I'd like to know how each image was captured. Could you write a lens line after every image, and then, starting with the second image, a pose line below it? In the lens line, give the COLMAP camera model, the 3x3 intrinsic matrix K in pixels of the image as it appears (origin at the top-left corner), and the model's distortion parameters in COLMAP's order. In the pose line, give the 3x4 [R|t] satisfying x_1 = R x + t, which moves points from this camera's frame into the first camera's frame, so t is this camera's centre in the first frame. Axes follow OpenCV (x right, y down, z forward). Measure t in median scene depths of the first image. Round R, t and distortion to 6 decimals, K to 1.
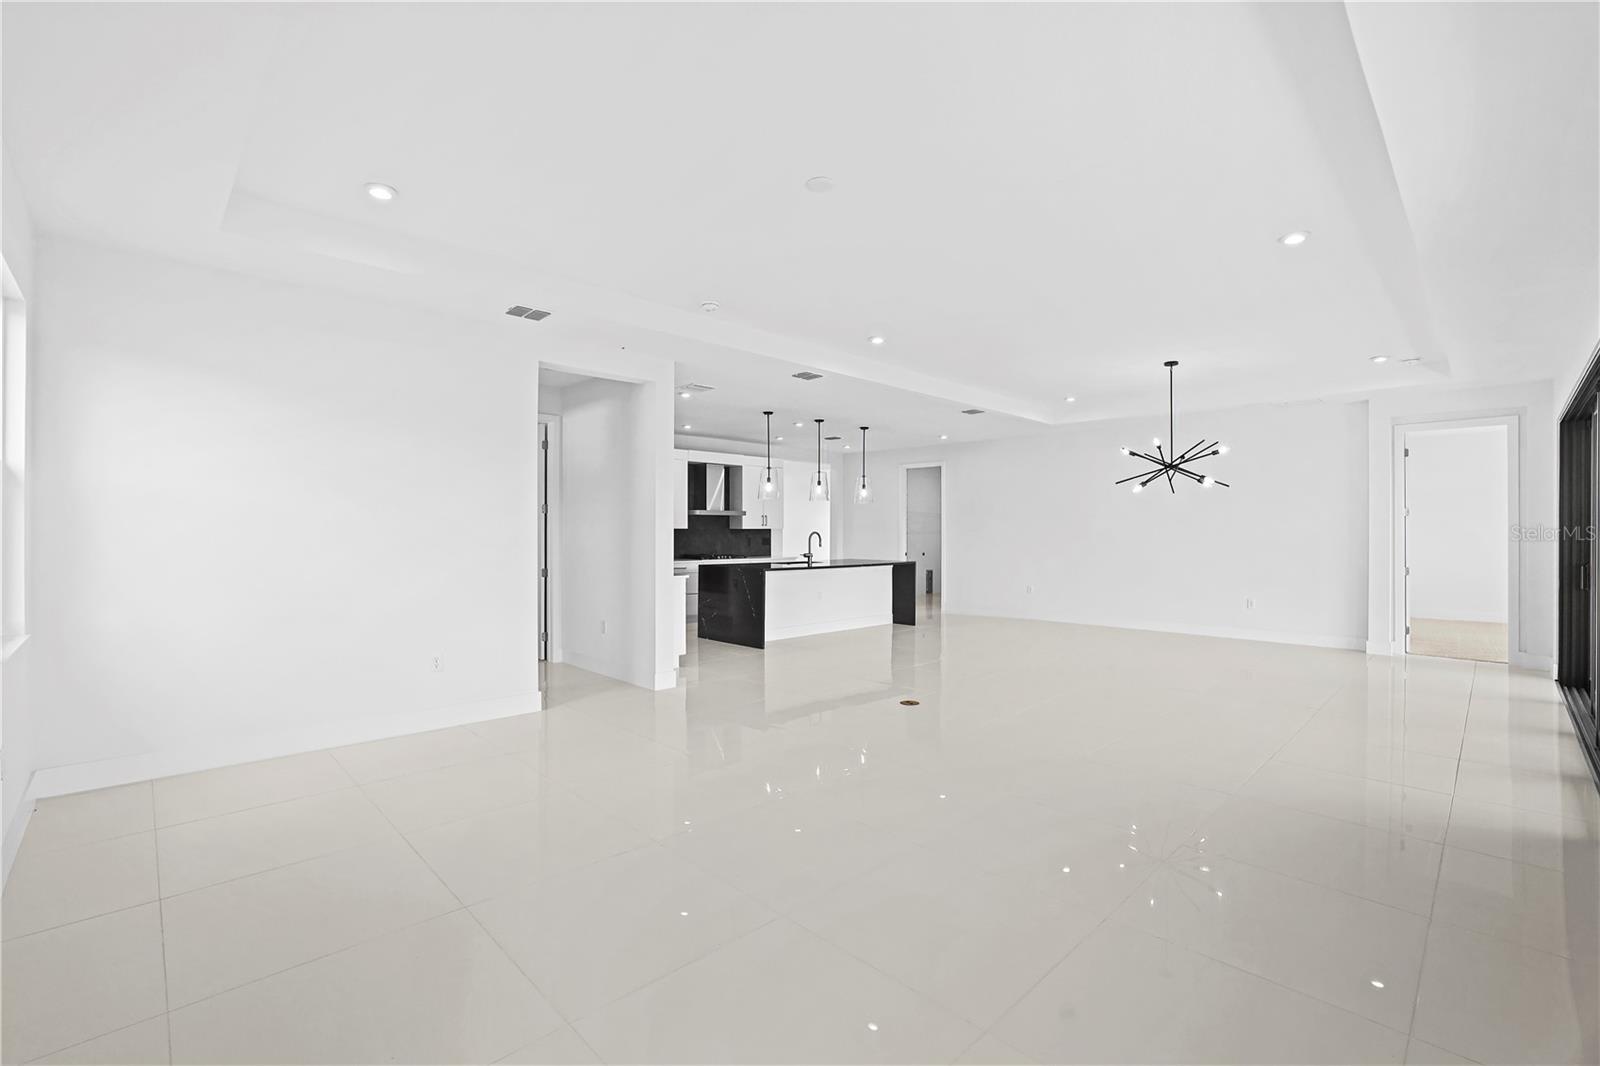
lens RADIAL K [[704.4, 0, 786.9], [0, 704.4, 524.2], [0, 0, 1]] dist [-0.016332, 0.000111]
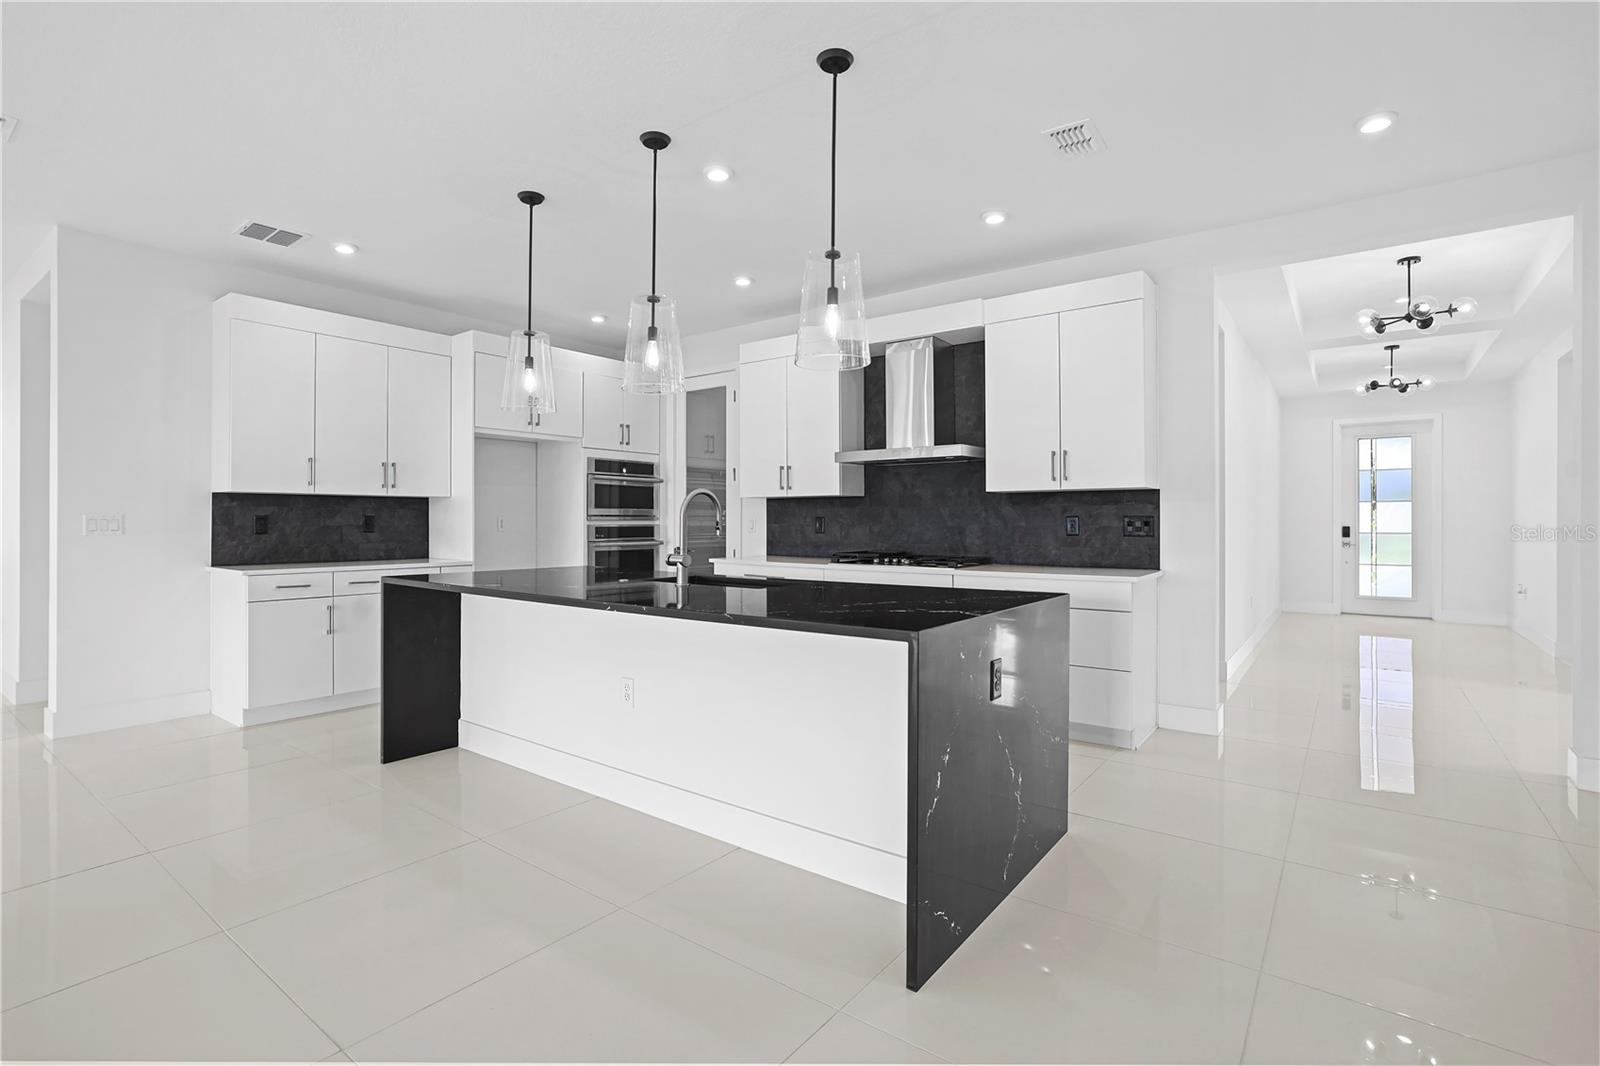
lens RADIAL K [[755.7, 0, 784.6], [0, 755.7, 522.2], [0, 0, 1]] dist [-0.018698, -0.000003]
pose [[0.155520, 0.001380, -0.987832, 0.433383], [0.006613, 0.999975, 0.002438, 0.029316], [0.987811, -0.006911, 0.155507, 1.102082]]
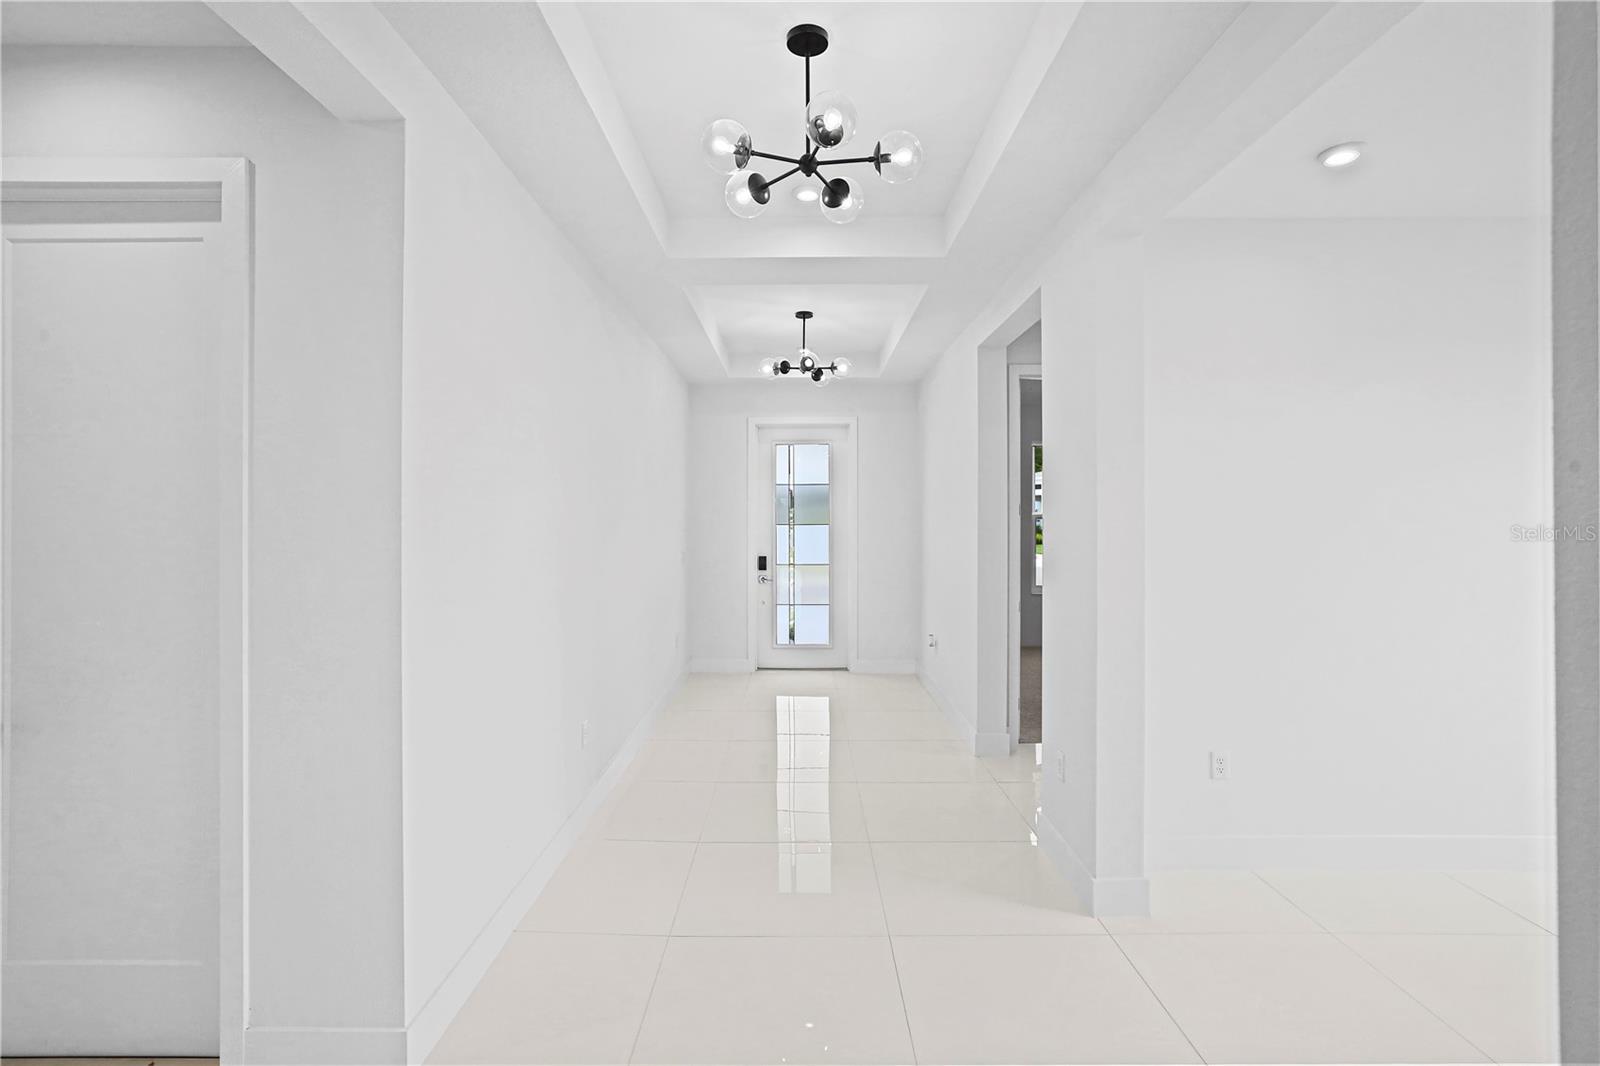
lens RADIAL K [[755.7, 0, 784.6], [0, 755.7, 522.2], [0, 0, 1]] dist [-0.018698, -0.000003]
pose [[0.707730, -0.001263, -0.706482, 0.103925], [0.005327, 0.999980, 0.003549, 0.001340], [0.706463, -0.006275, 0.707722, 1.496326]]
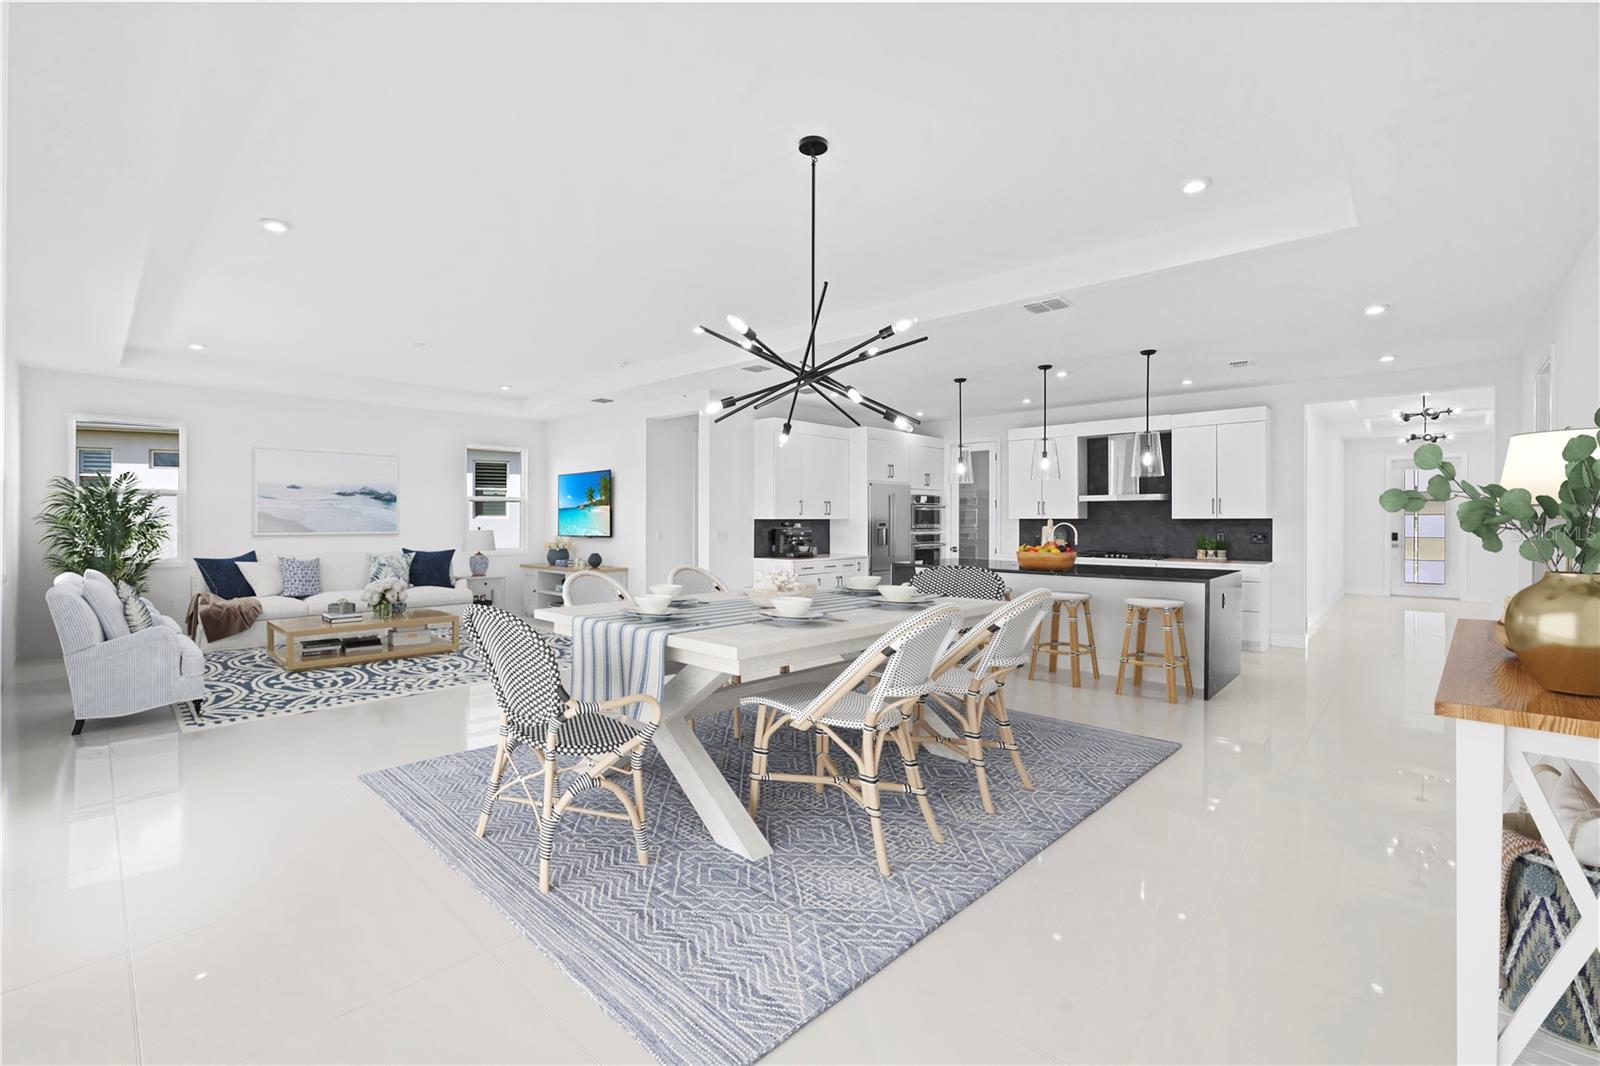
lens RADIAL K [[700.1, 0, 810.4], [0, 700.1, 524.0], [0, 0, 1]] dist [-0.001308, -0.000017]
pose [[0.083121, 0.006975, -0.996515, 0.809630], [0.007106, 0.999946, 0.007592, 0.005925], [0.996514, -0.007713, 0.083067, 0.771321]]
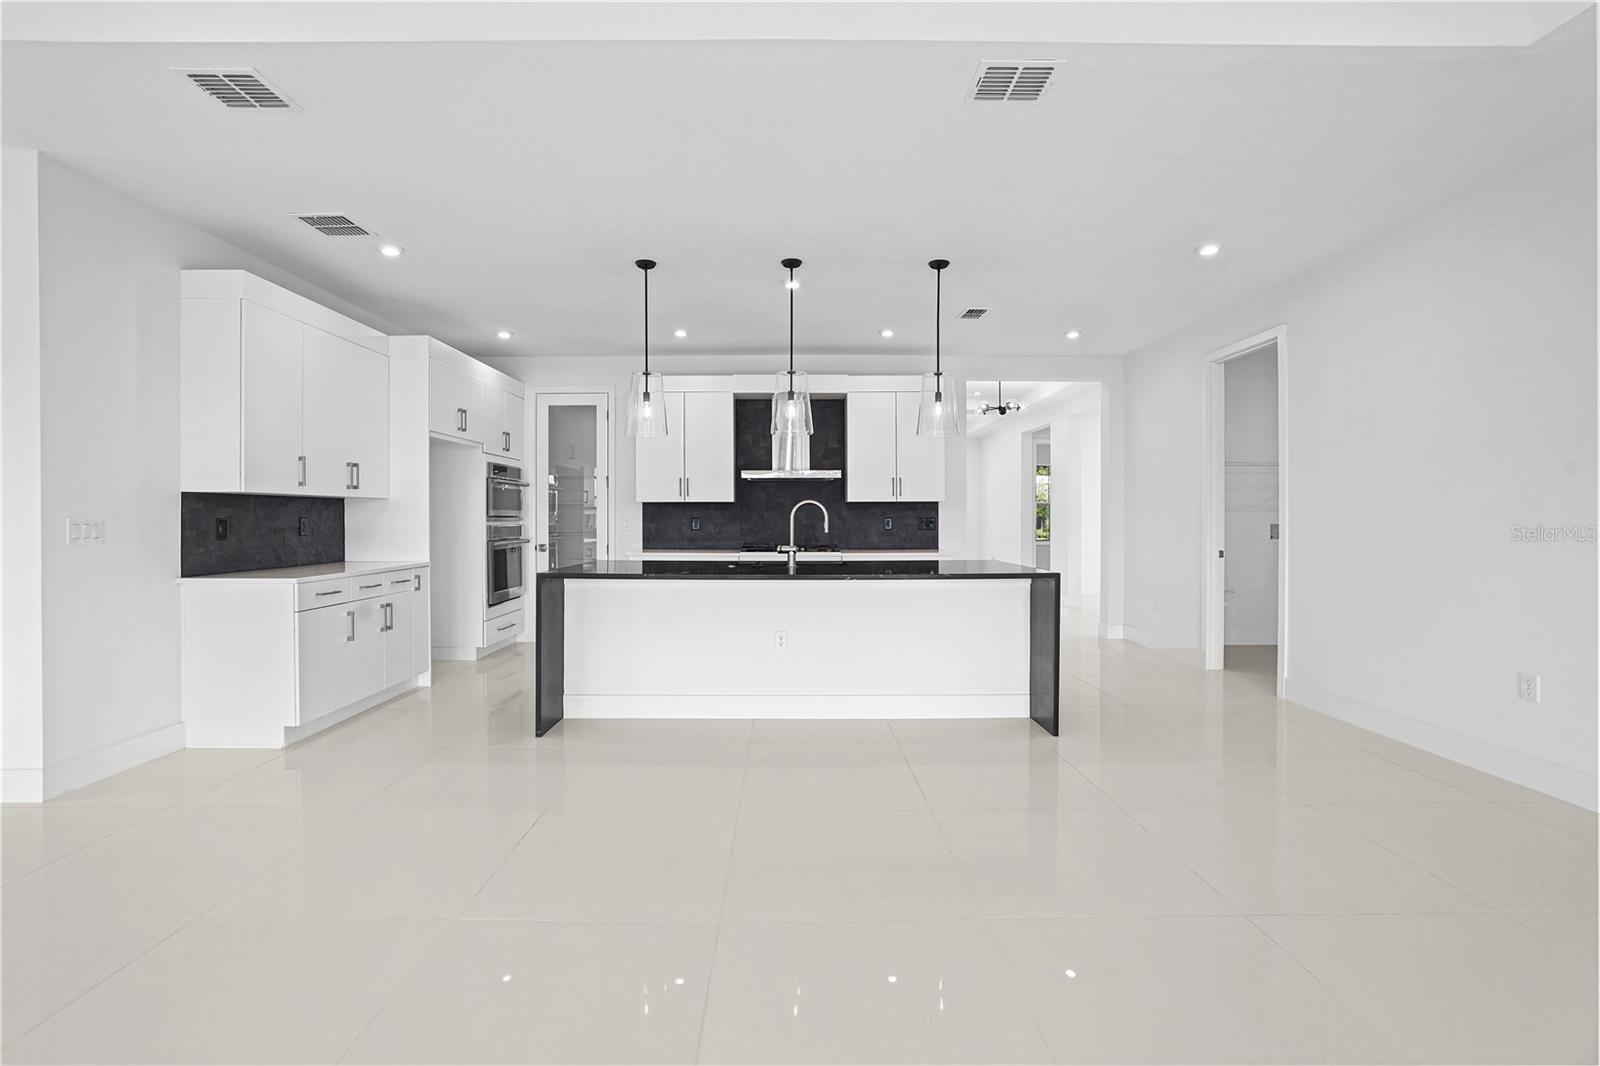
lens RADIAL K [[704.4, 0, 786.9], [0, 704.4, 524.2], [0, 0, 1]] dist [-0.016332, 0.000111]
pose [[0.723978, 0.006530, -0.689792, 0.405077], [0.005816, 0.999862, 0.015570, 0.021828], [0.689799, -0.015284, 0.723840, 0.720863]]
